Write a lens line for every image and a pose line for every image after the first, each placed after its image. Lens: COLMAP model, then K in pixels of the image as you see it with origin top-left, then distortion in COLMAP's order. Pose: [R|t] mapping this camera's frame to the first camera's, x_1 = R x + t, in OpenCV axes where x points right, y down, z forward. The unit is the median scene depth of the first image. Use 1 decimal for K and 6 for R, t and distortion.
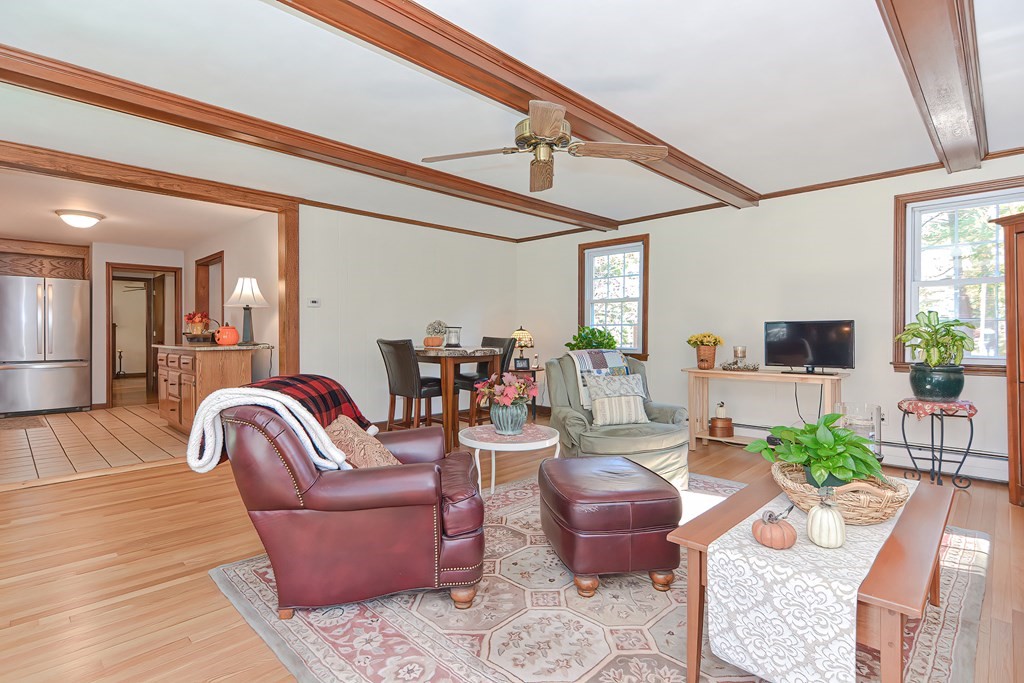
lens RADIAL K [[504.6, 0, 519.3], [0, 504.6, 331.7], [0, 0, 1]] dist [0.002774, 0.000398]
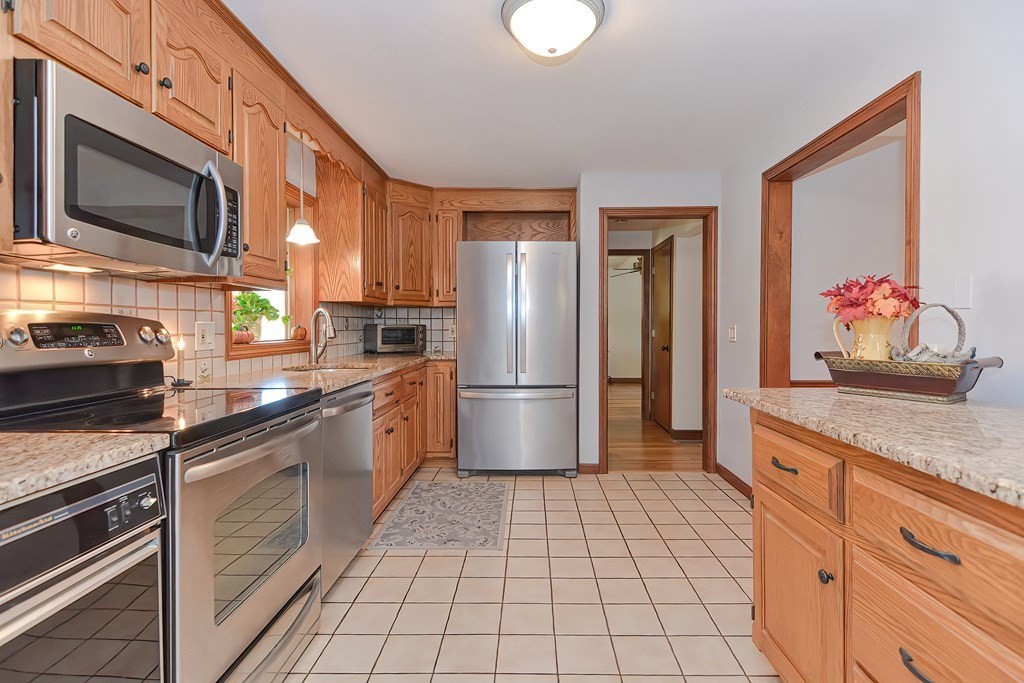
lens RADIAL K [[504.6, 0, 519.3], [0, 504.6, 331.7], [0, 0, 1]] dist [0.002774, 0.000398]
pose [[0.679437, 0.012824, -0.733622, -0.491526], [0.000217, 0.999844, 0.017680, -0.012927], [0.733734, -0.012172, 0.679328, 0.584734]]
